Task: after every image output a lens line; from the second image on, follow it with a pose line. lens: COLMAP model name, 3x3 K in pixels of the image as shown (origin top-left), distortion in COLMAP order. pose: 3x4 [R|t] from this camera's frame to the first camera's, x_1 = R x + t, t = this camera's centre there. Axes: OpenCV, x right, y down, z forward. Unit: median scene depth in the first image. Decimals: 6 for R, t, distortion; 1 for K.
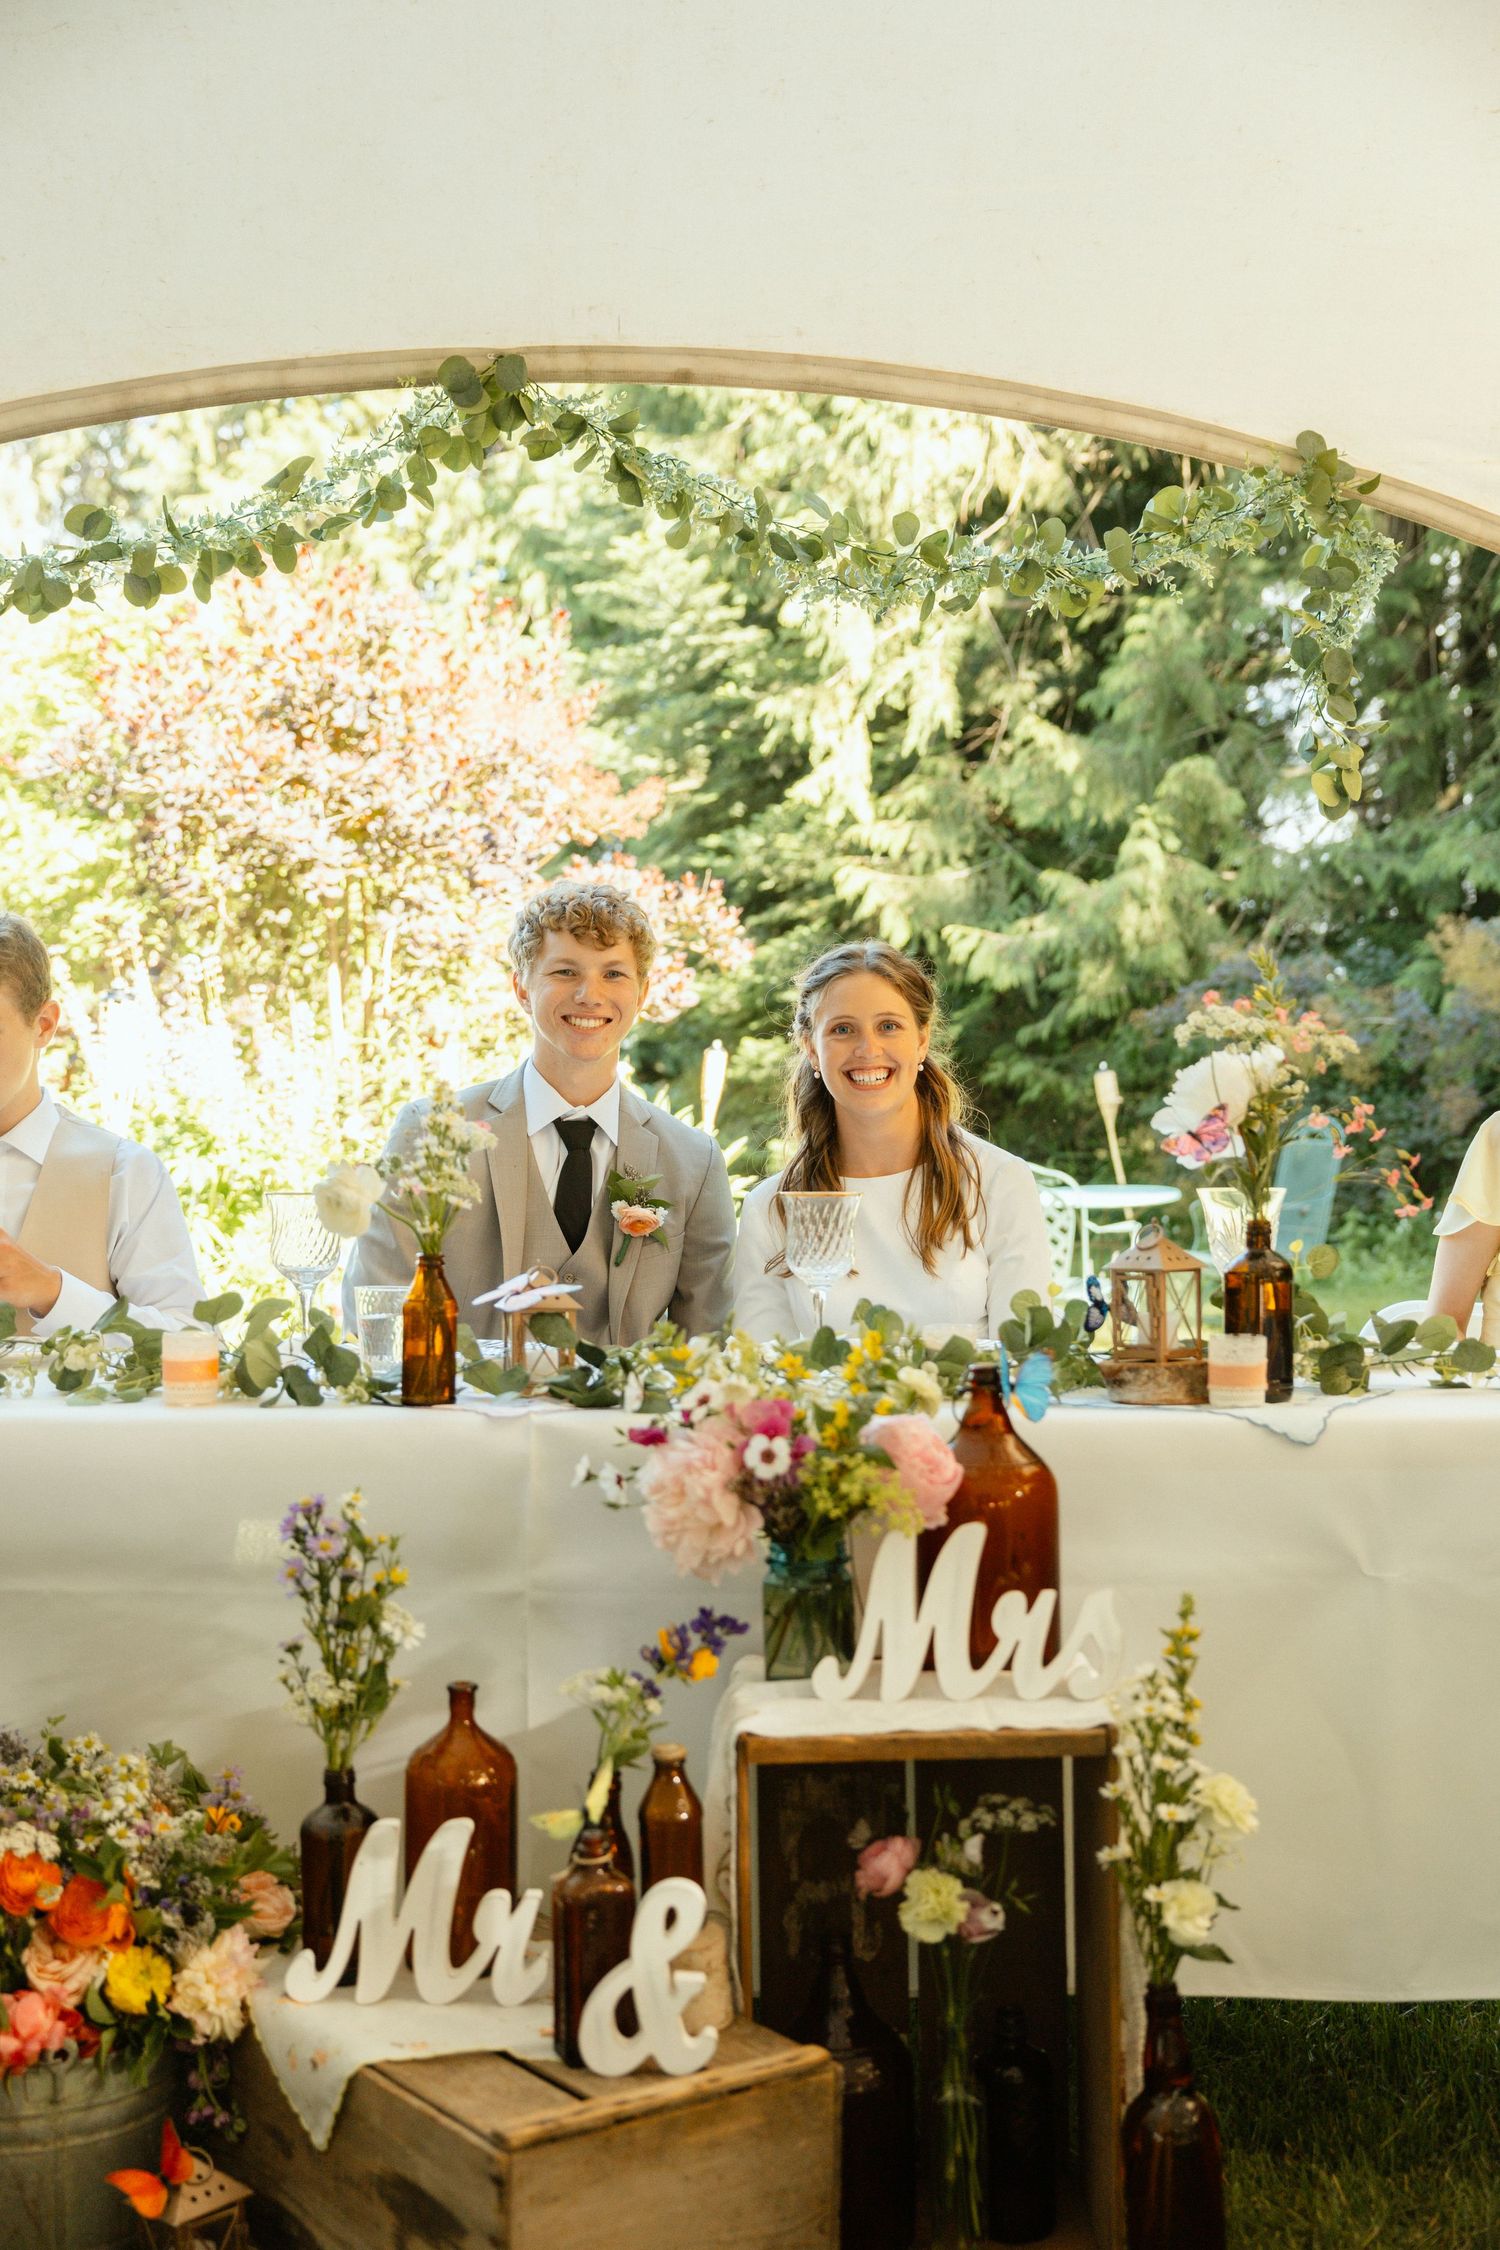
lens RADIAL K [[2722.4, 0, 751.7], [0, 2722.4, 1121.7], [0, 0, 1]] dist [0.056272, 0.000000]
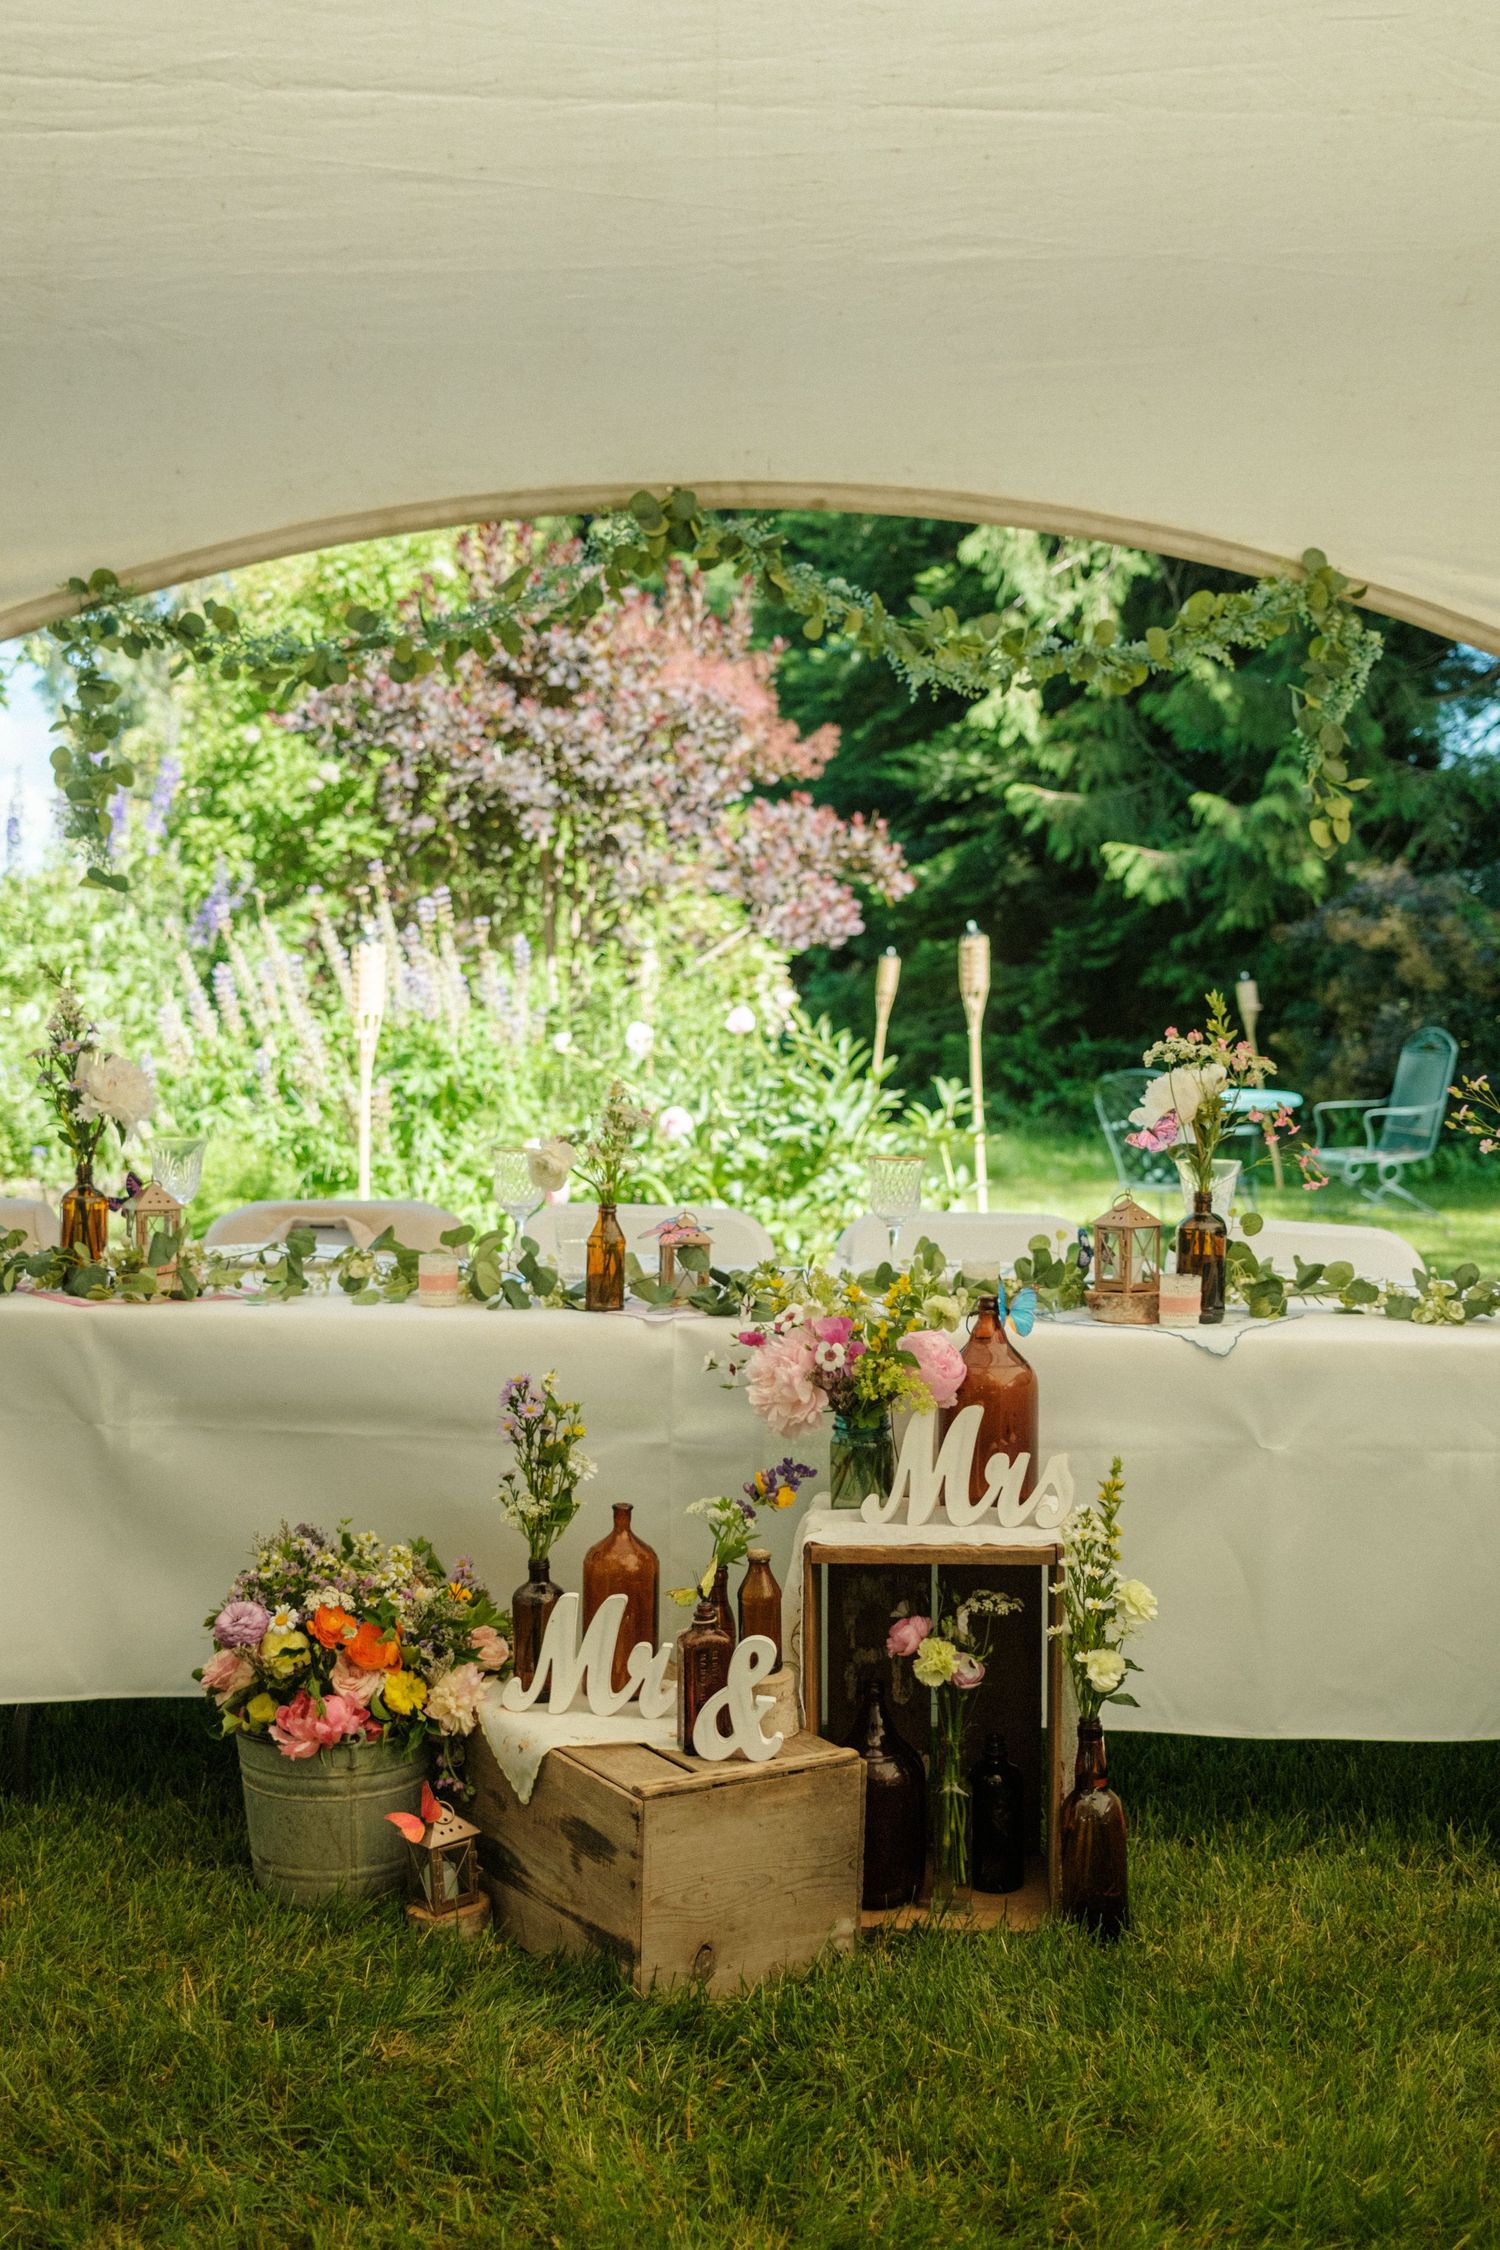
lens RADIAL K [[2616.6, 0, 749.3], [0, 2616.6, 1128.6], [0, 0, 1]] dist [0.033061, 0.000000]
pose [[0.997046, 0.018985, -0.074417, 0.055856], [-0.015097, 0.998509, 0.052452, -0.062749], [0.075302, -0.051174, 0.995847, -0.342291]]
